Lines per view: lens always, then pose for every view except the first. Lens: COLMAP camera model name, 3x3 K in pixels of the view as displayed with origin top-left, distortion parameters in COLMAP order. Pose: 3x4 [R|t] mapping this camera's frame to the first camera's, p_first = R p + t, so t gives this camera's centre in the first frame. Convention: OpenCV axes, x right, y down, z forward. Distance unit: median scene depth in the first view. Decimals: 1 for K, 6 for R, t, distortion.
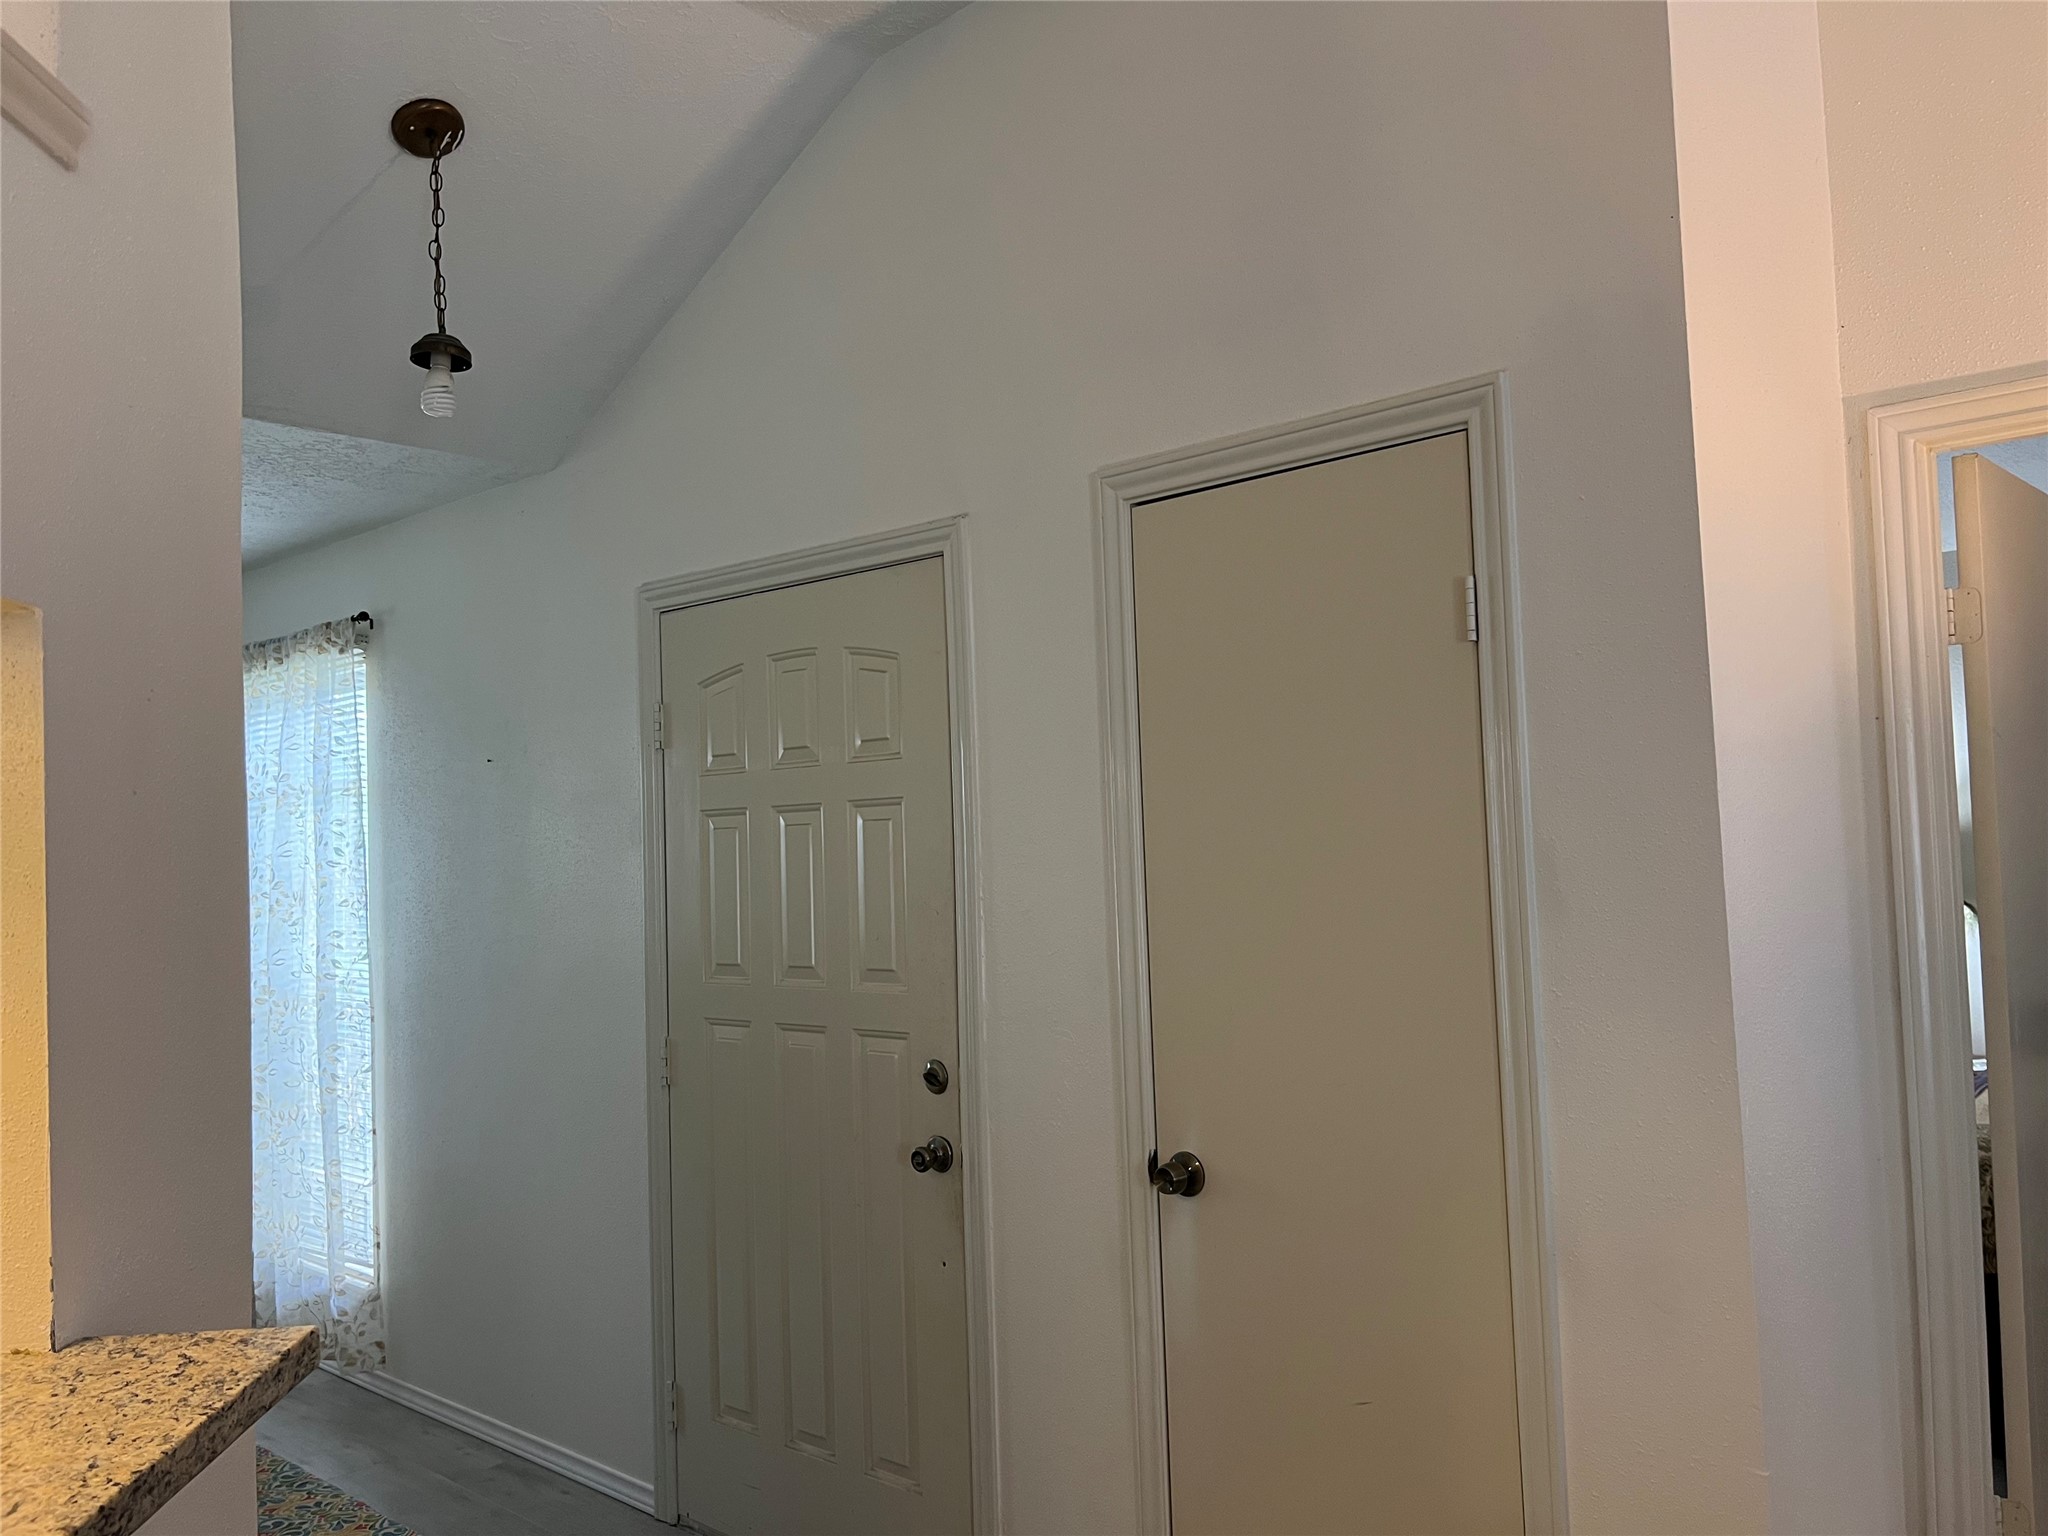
lens RADIAL K [[1533.9, 0, 1025.0], [0, 1533.9, 762.1], [0, 0, 1]] dist [0.058783, -0.067607]
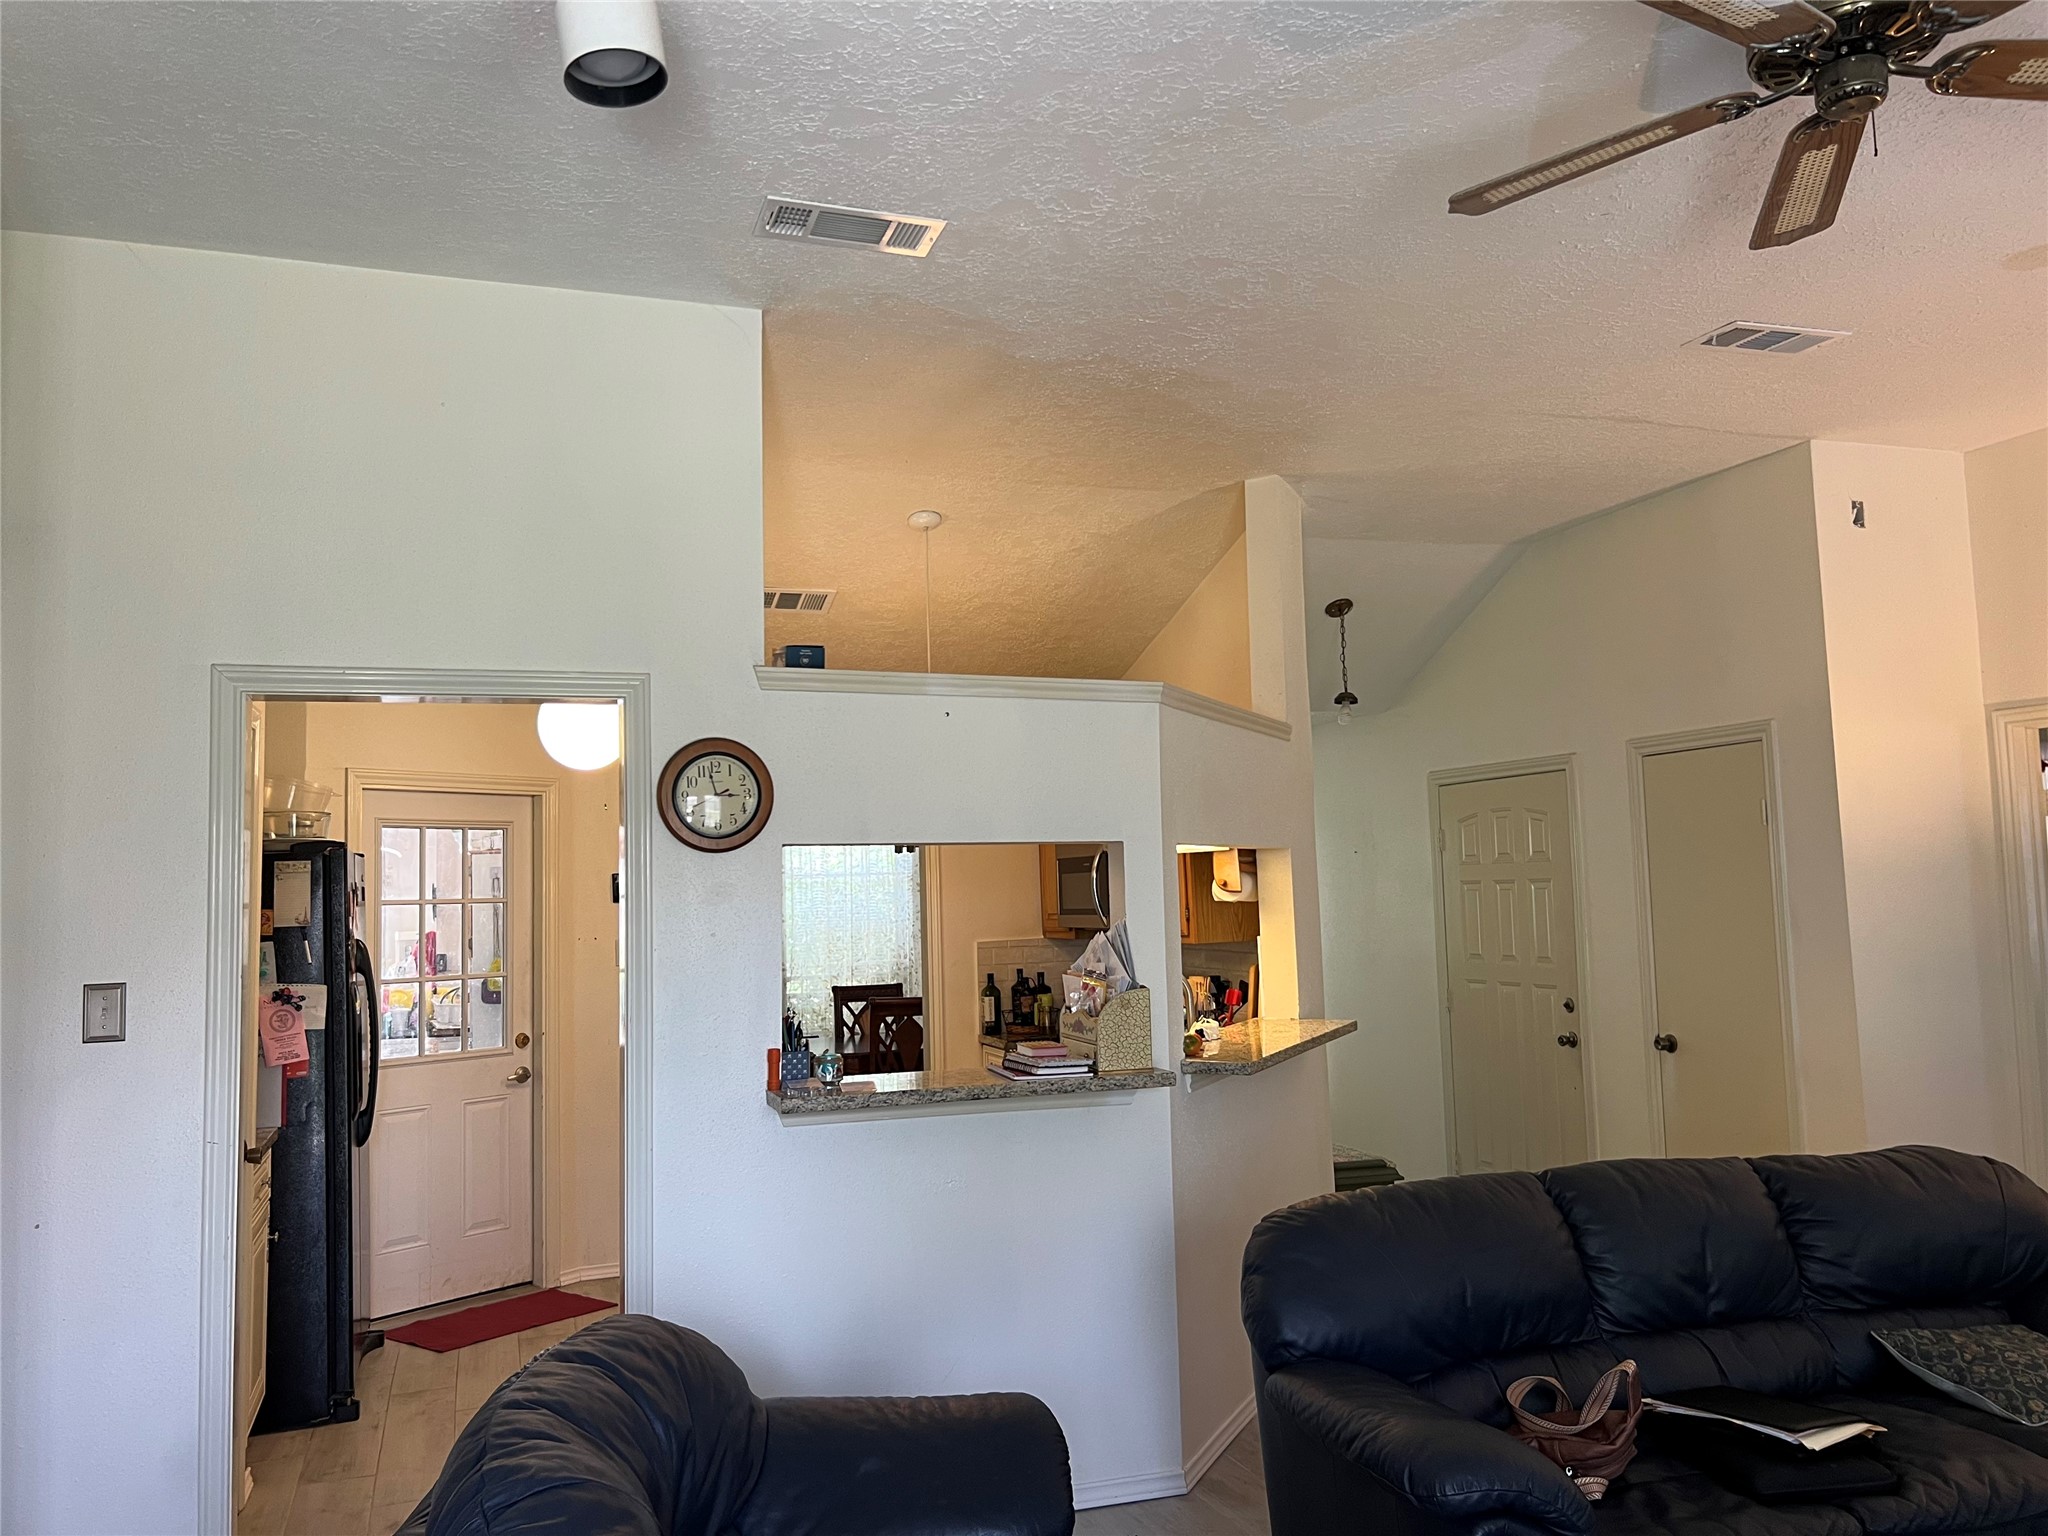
lens RADIAL K [[1533.9, 0, 1018.4], [0, 1533.9, 759.5], [0, 0, 1]] dist [0.058783, -0.067607]
pose [[0.873847, -0.029506, -0.485305, 0.342128], [0.018572, 0.999454, -0.027326, -0.104540], [0.485847, 0.014865, 0.873918, -1.350090]]
